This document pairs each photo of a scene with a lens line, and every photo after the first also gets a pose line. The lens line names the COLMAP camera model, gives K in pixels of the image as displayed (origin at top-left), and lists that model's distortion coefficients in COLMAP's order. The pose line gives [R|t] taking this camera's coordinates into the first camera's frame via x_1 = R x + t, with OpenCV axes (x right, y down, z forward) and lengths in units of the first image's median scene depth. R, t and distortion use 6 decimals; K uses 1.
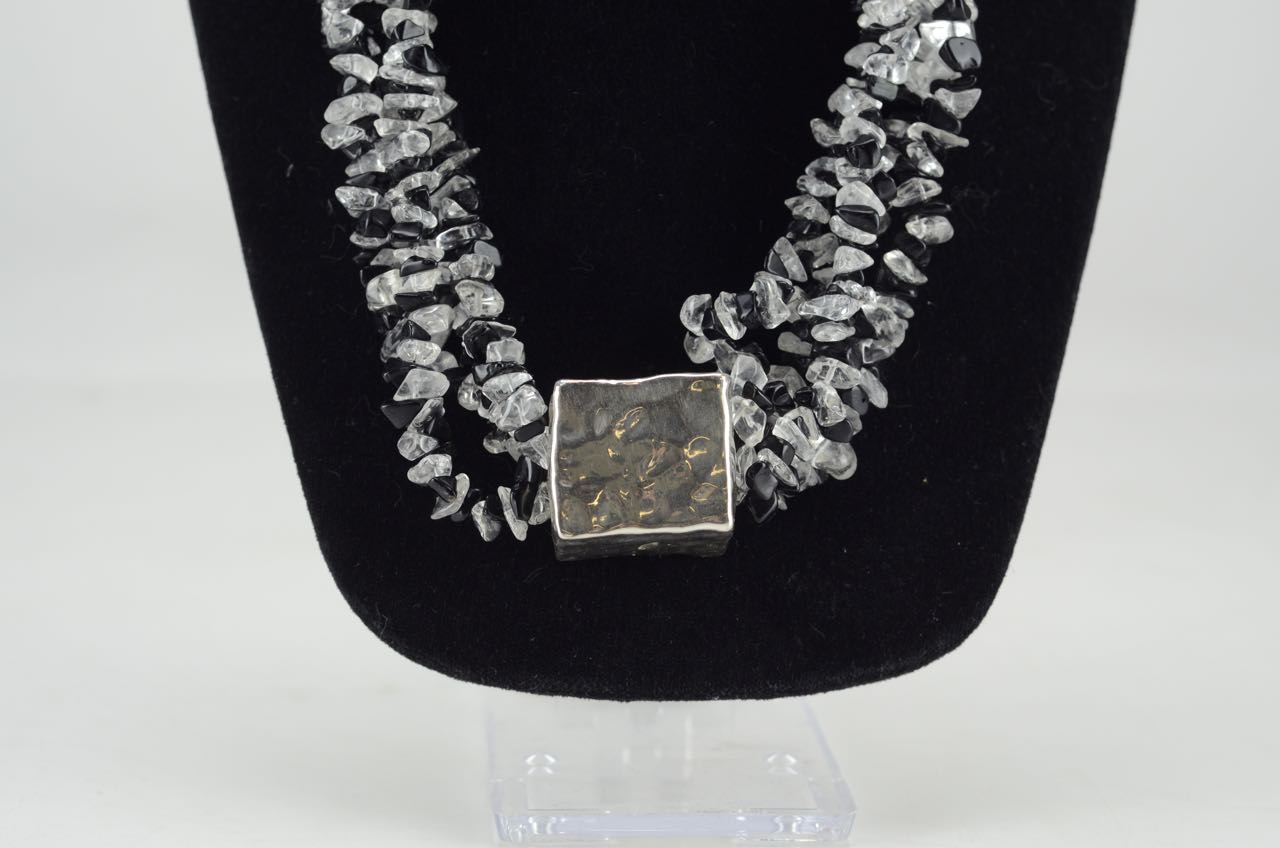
lens RADIAL K [[3100.5, 0, 641.9], [0, 3100.5, 421.9], [0, 0, 1]] dist [-0.034130, 0.000000]
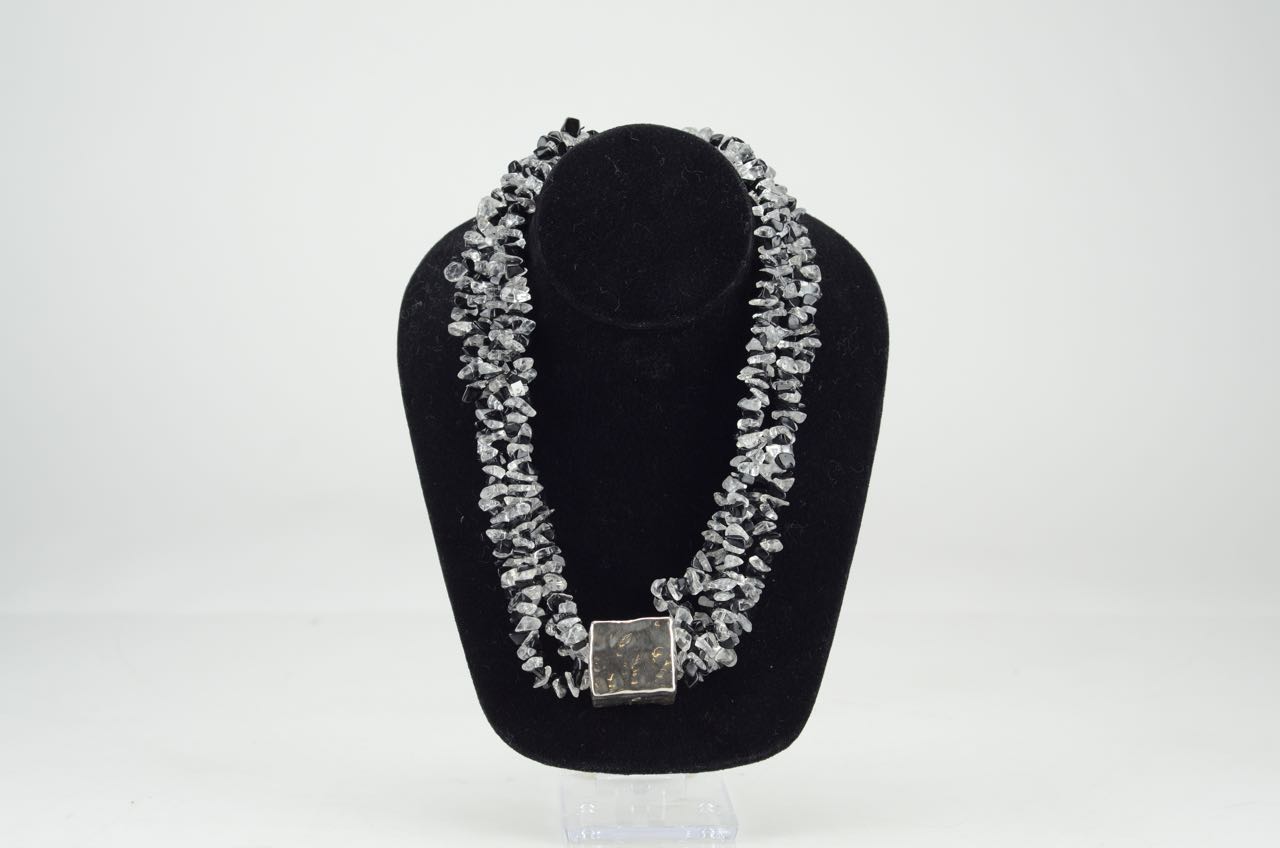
lens RADIAL K [[3100.5, 0, 638.9], [0, 3100.5, 423.5], [0, 0, 1]] dist [-0.034130, 0.000000]
pose [[0.999651, -0.013396, -0.022770, 0.052944], [0.011957, 0.997992, -0.062203, -0.015686], [0.023558, 0.061909, 0.997804, -1.087225]]
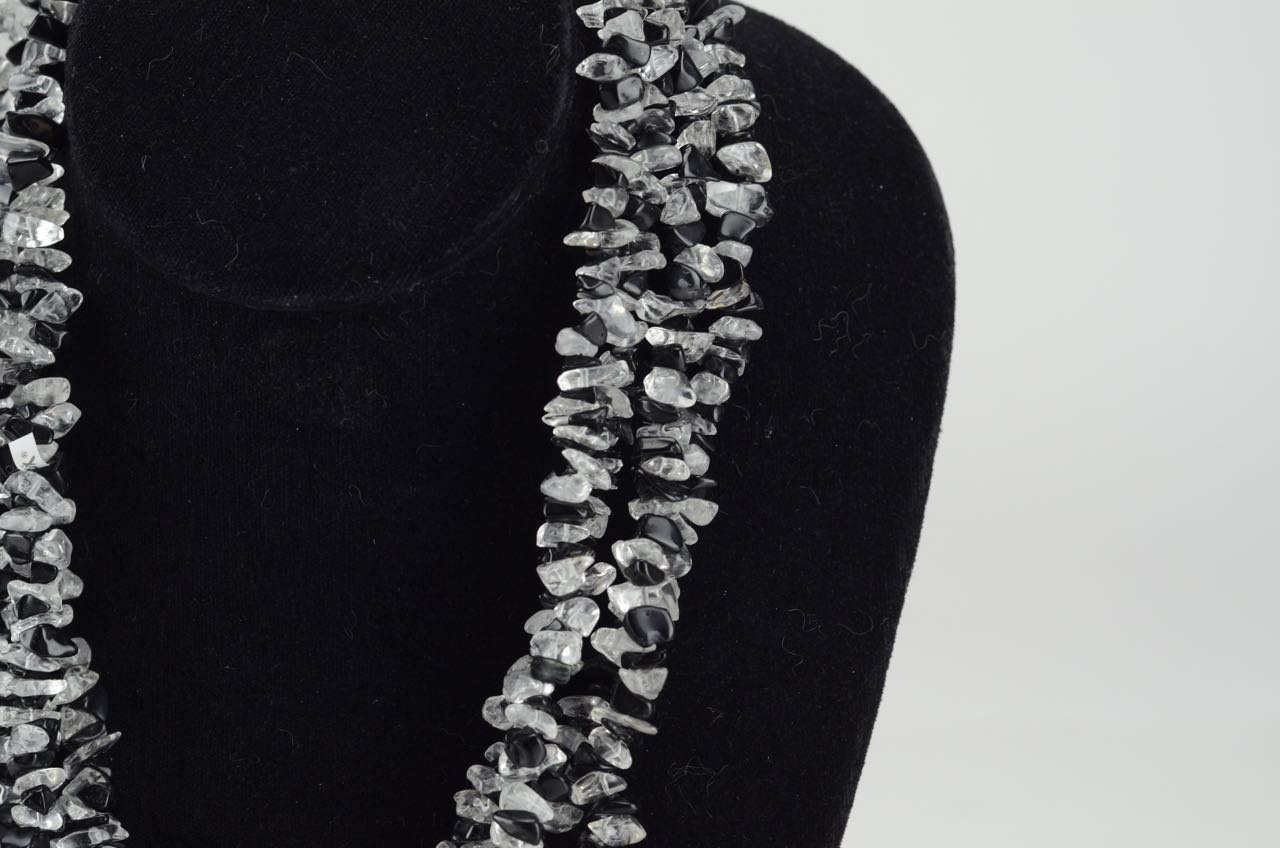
lens RADIAL K [[3100.5, 0, 637.2], [0, 3100.5, 424.2], [0, 0, 1]] dist [-0.034130, 0.000000]
pose [[0.978593, -0.016324, -0.205157, 0.278221], [0.015091, 0.999857, -0.007575, -0.169068], [0.205251, 0.004317, 0.978700, 0.163247]]
